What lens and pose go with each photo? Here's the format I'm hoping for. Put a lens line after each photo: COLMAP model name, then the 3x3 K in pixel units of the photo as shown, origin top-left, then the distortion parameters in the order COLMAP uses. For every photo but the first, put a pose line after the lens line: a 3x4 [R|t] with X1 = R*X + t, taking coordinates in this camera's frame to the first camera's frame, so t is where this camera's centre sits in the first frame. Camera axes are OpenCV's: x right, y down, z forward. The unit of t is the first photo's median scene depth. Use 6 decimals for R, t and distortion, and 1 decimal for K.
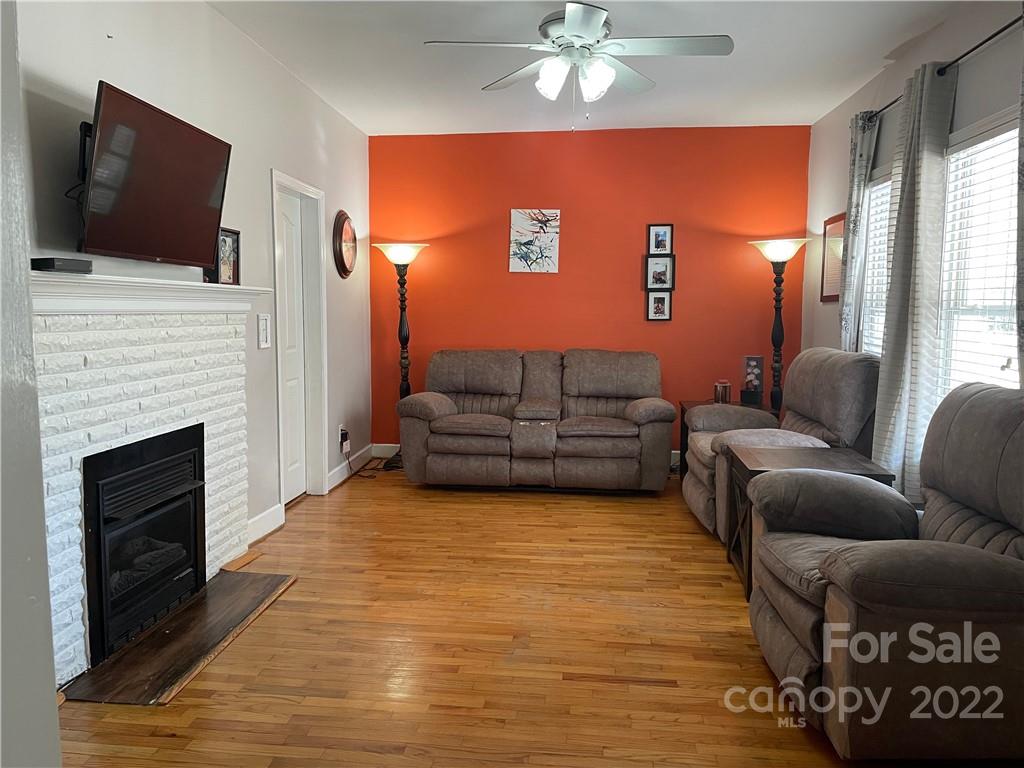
lens RADIAL K [[769.9, 0, 511.3], [0, 769.9, 385.4], [0, 0, 1]] dist [0.043652, -0.012378]
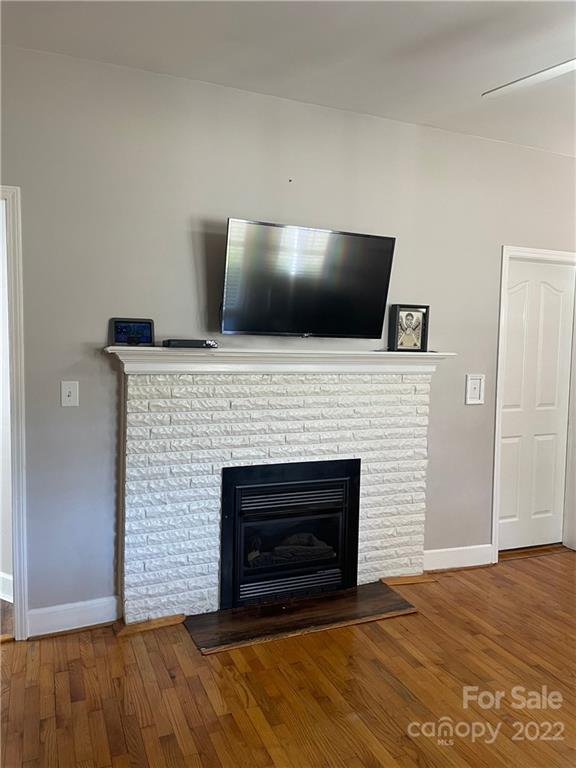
lens RADIAL K [[577.4, 0, 287.7], [0, 577.4, 382.8], [0, 0, 1]] dist [0.043652, -0.012378]
pose [[0.469935, 0.056821, -0.880870, 0.391906], [-0.102755, 0.994663, 0.009343, -0.076249], [0.876700, 0.086123, 0.473265, 0.447505]]
